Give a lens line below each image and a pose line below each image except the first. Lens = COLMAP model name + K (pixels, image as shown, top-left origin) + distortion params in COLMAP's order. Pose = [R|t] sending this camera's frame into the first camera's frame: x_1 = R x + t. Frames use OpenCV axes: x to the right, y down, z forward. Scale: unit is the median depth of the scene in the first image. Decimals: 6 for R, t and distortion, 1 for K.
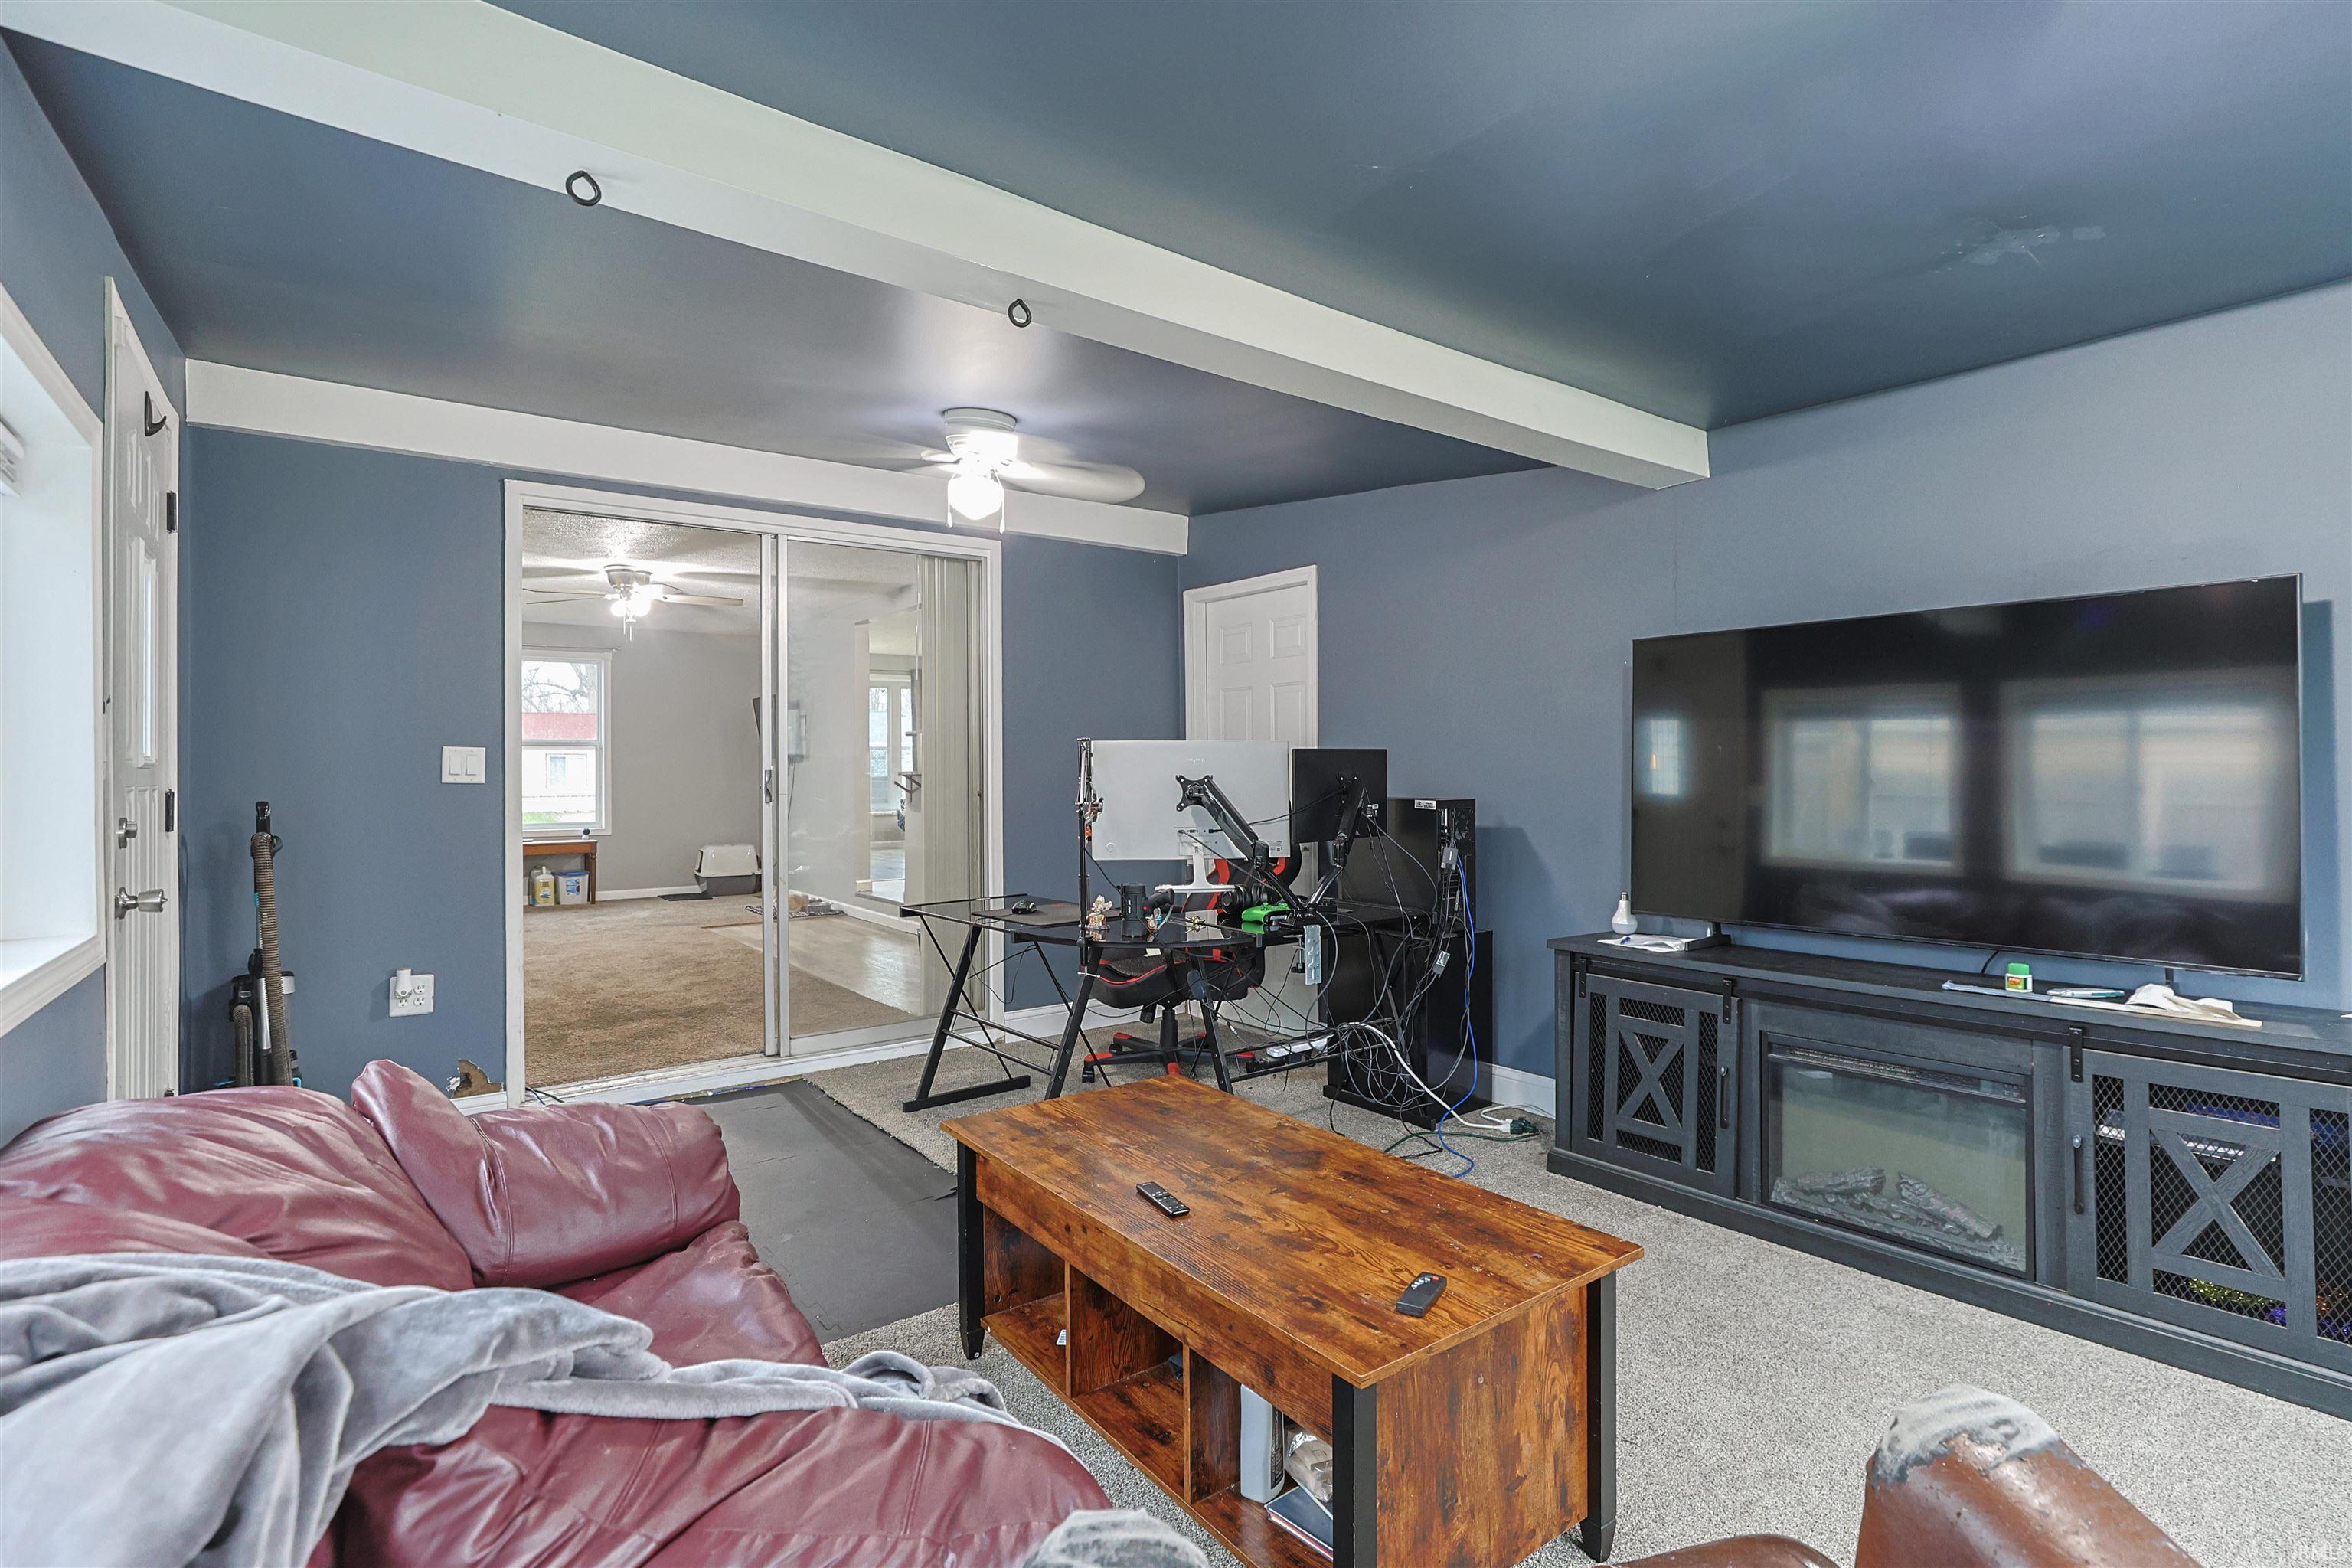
lens RADIAL K [[1108.0, 0, 1171.2], [0, 1108.0, 748.5], [0, 0, 1]] dist [-0.017049, -0.000331]
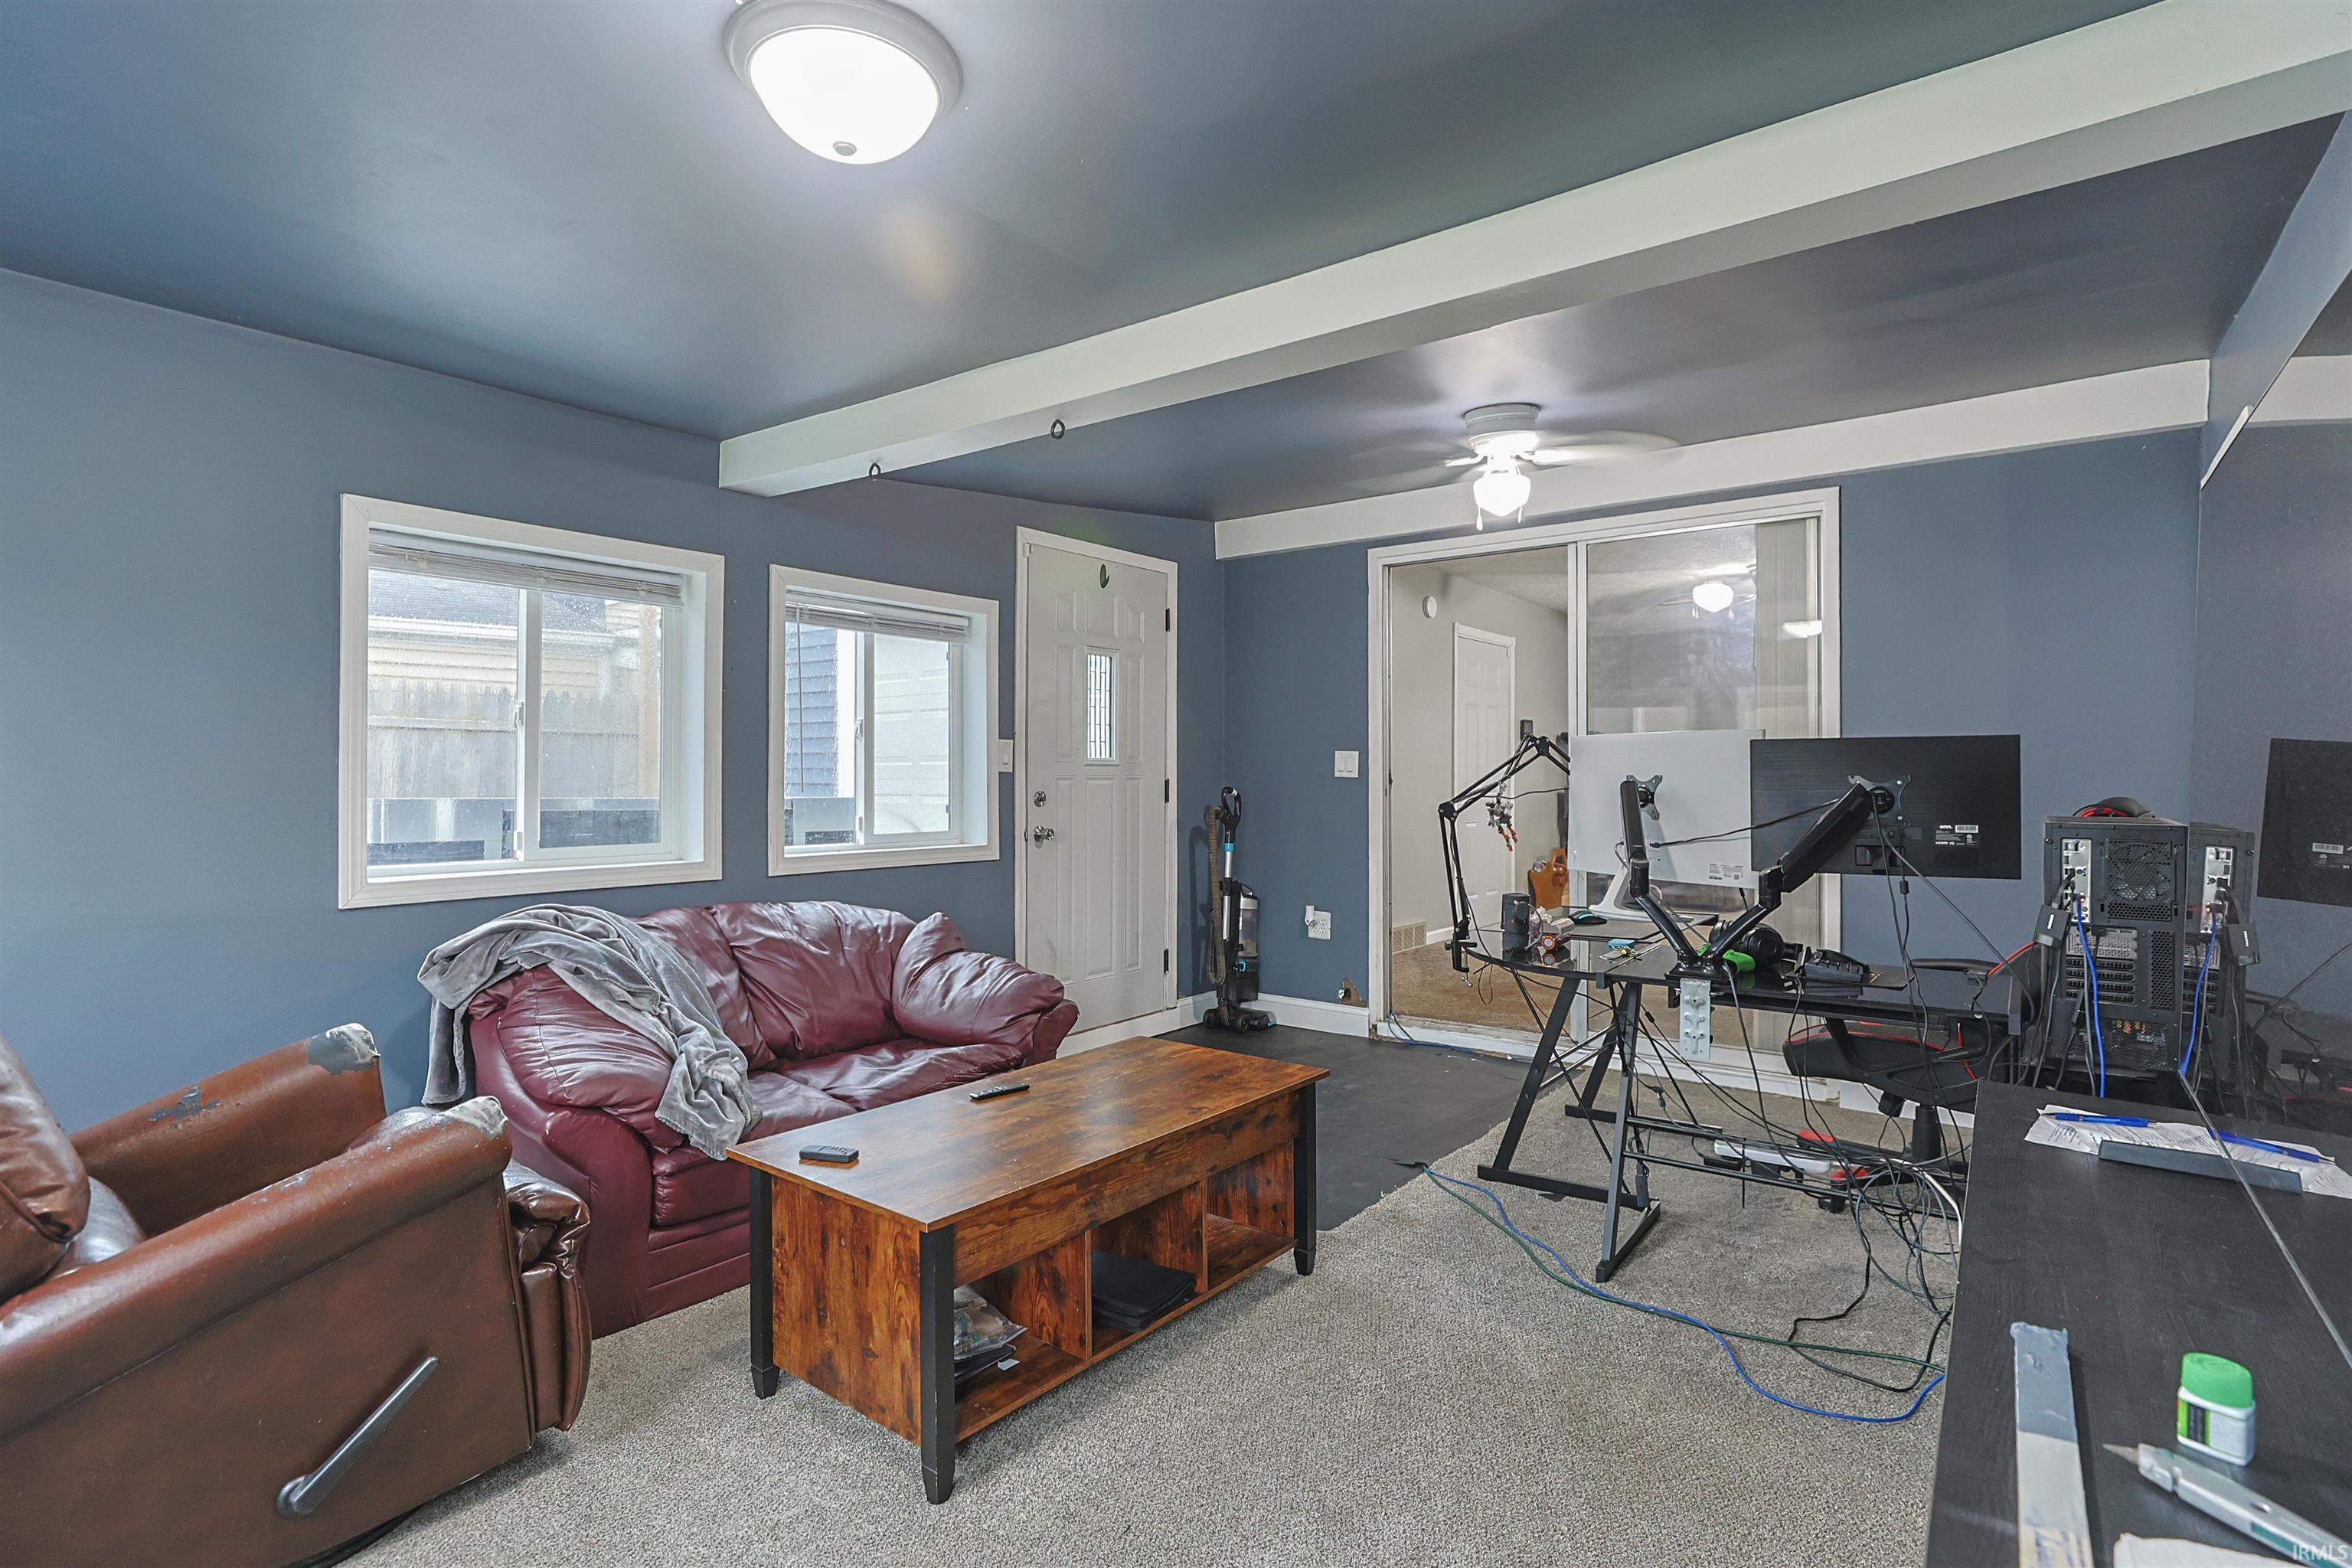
lens RADIAL K [[1144.9, 0, 1174.2], [0, 1144.9, 767.1], [0, 0, 1]] dist [-0.015054, 0.000614]
pose [[0.253804, 0.000557, -0.967256, 0.698560], [0.015421, 0.999870, 0.004622, 0.008651], [0.967133, -0.016090, 0.253762, 0.437530]]
